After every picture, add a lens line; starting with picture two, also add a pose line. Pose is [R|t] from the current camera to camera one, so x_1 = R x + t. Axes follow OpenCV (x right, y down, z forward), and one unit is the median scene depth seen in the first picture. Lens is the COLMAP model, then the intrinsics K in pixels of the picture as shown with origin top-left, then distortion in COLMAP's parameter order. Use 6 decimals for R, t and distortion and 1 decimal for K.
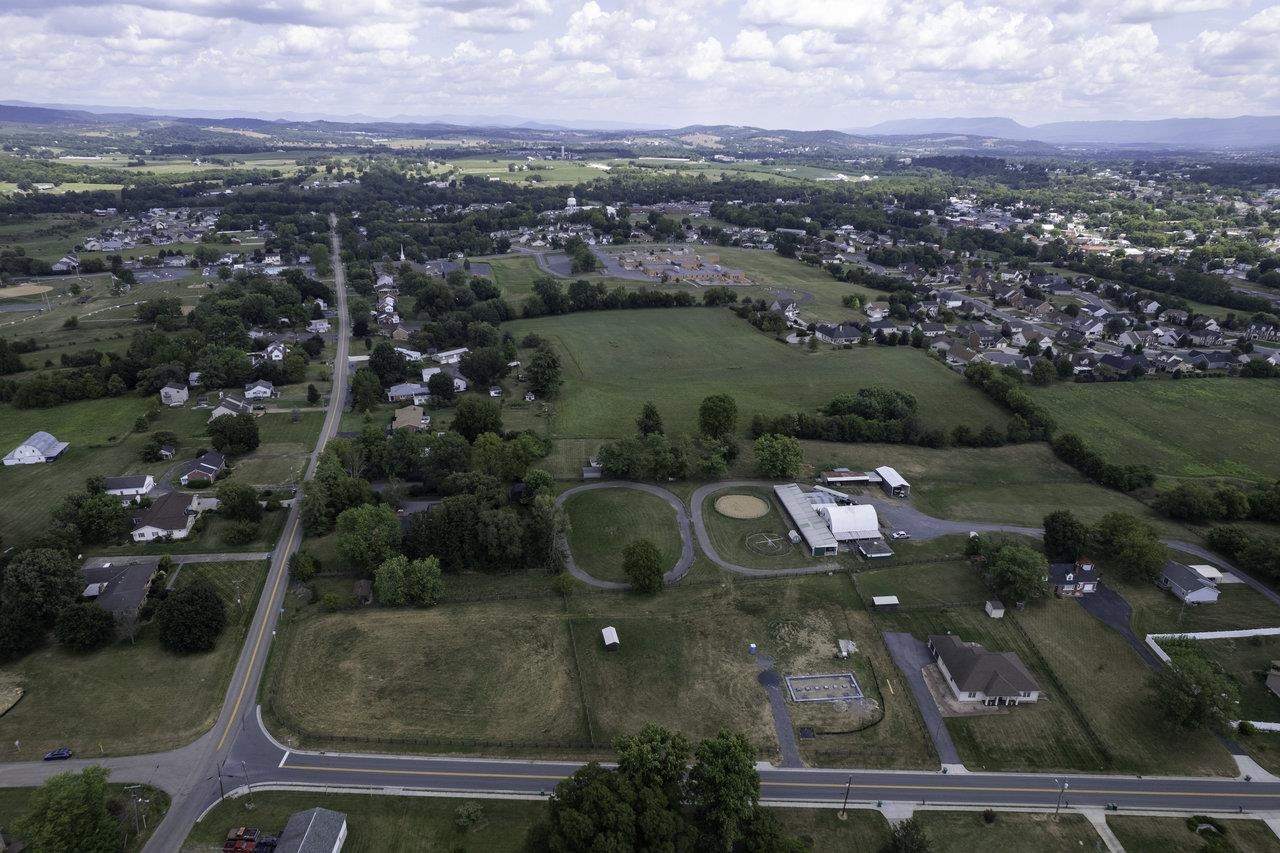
lens RADIAL K [[816.8, 0, 637.7], [0, 816.8, 432.7], [0, 0, 1]] dist [-0.074721, 0.065938]
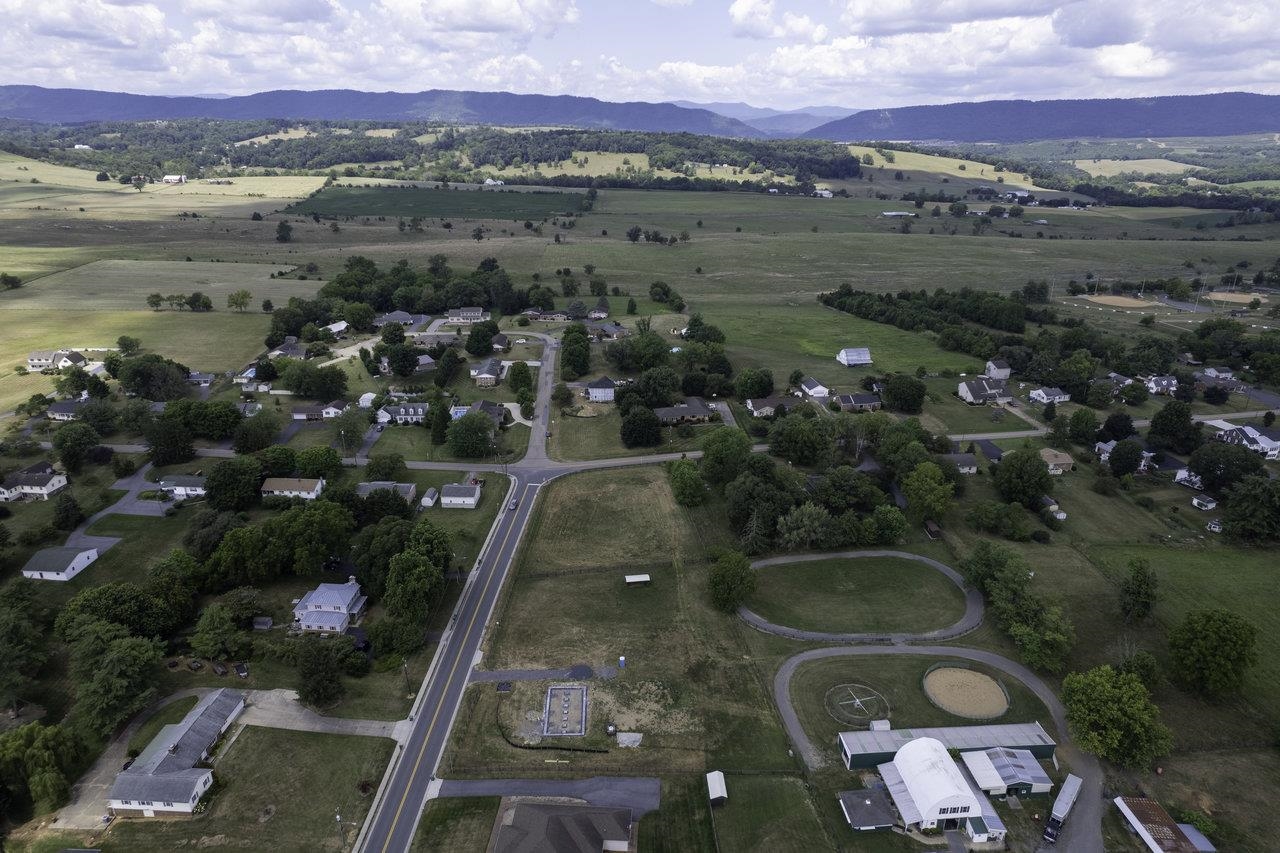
lens RADIAL K [[816.8, 0, 637.7], [0, 816.8, 432.7], [0, 0, 1]] dist [-0.074721, 0.065938]
pose [[-0.057068, 0.346675, -0.936248, 0.937895], [-0.365083, 0.865580, 0.342761, -0.306900], [0.929224, 0.361369, 0.077169, 0.822454]]
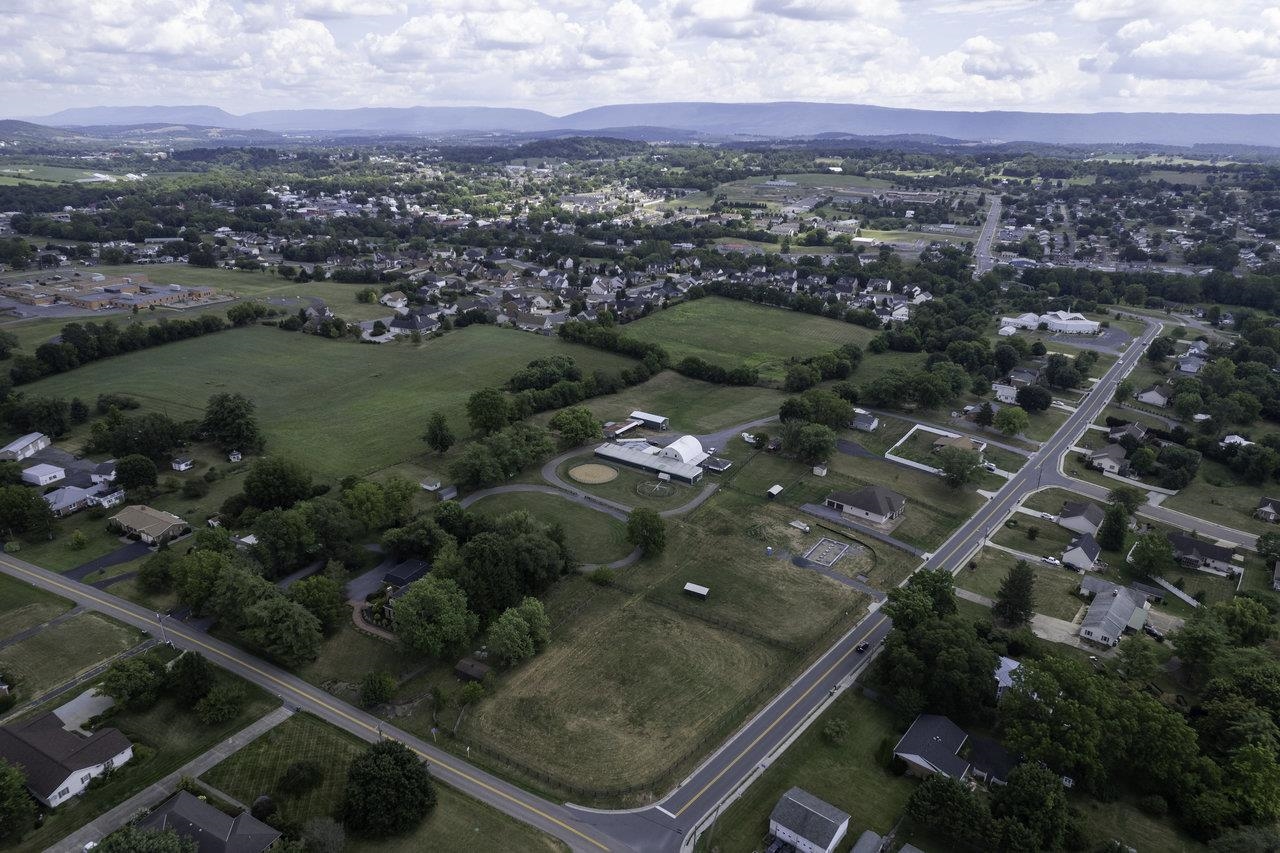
lens RADIAL K [[816.8, 0, 637.7], [0, 816.8, 432.7], [0, 0, 1]] dist [-0.074721, 0.065938]
pose [[0.644681, -0.272339, 0.714295, -0.807783], [0.263242, 0.956330, 0.127032, -0.114884], [-0.717698, 0.106137, 0.688219, 0.262507]]
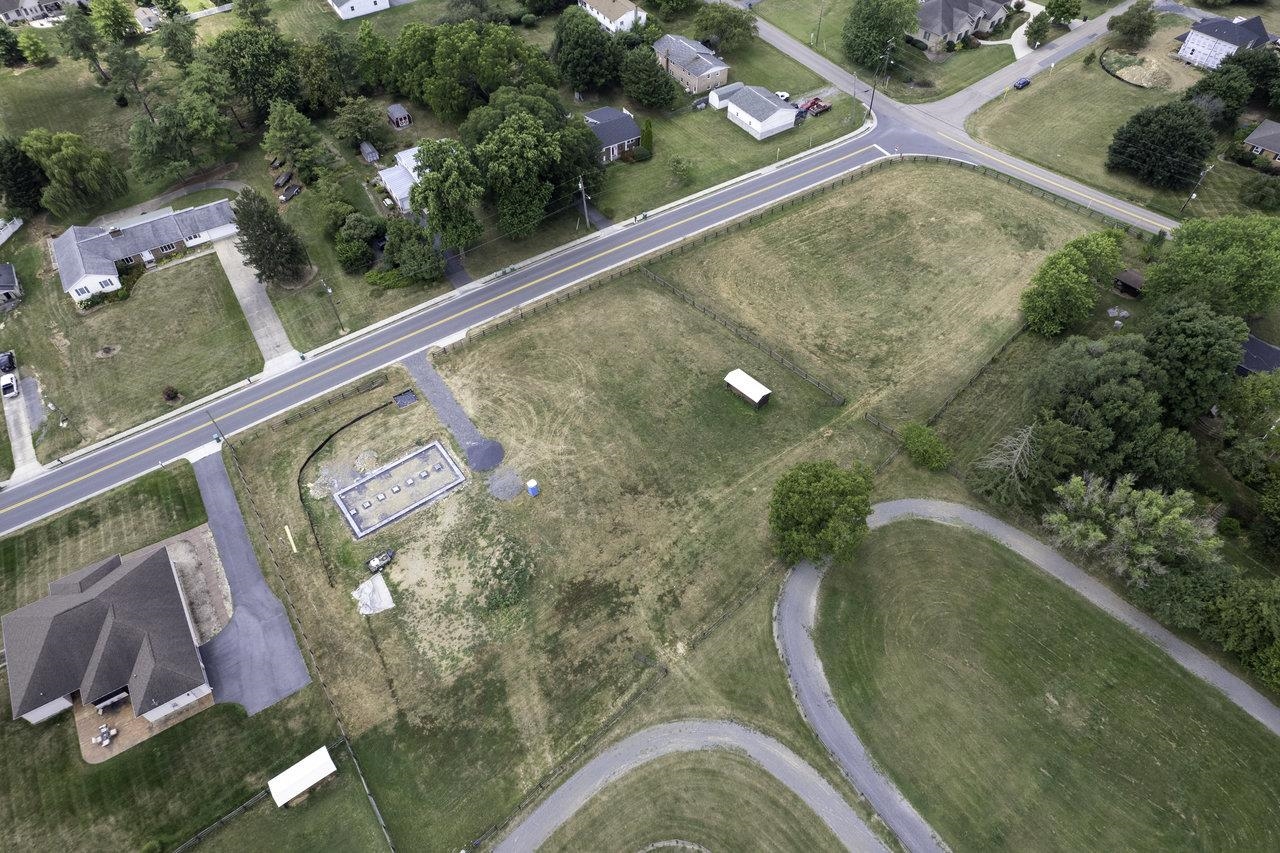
lens RADIAL K [[816.8, 0, 637.7], [0, 816.8, 432.7], [0, 0, 1]] dist [-0.074721, 0.065938]
pose [[-0.850409, 0.397483, -0.344690, 0.251824], [-0.196760, 0.367337, 0.909038, -0.261903], [0.487945, 0.840875, -0.234178, 1.107362]]
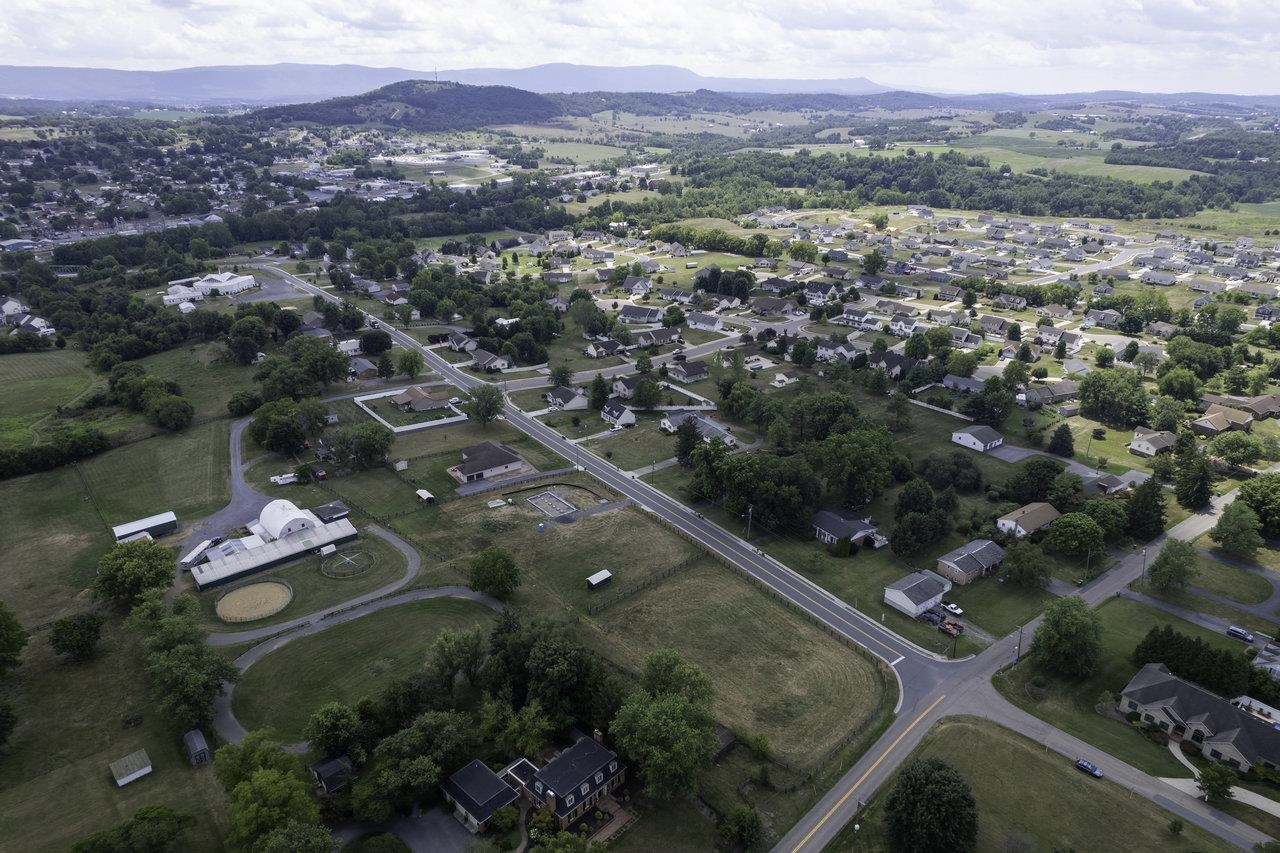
lens RADIAL K [[816.8, 0, 637.7], [0, 816.8, 432.7], [0, 0, 1]] dist [-0.074721, 0.065938]
pose [[-0.561723, -0.334472, 0.756700, -0.790254], [0.285873, 0.779827, 0.556908, -0.467326], [-0.776366, 0.529148, -0.342430, 1.200354]]
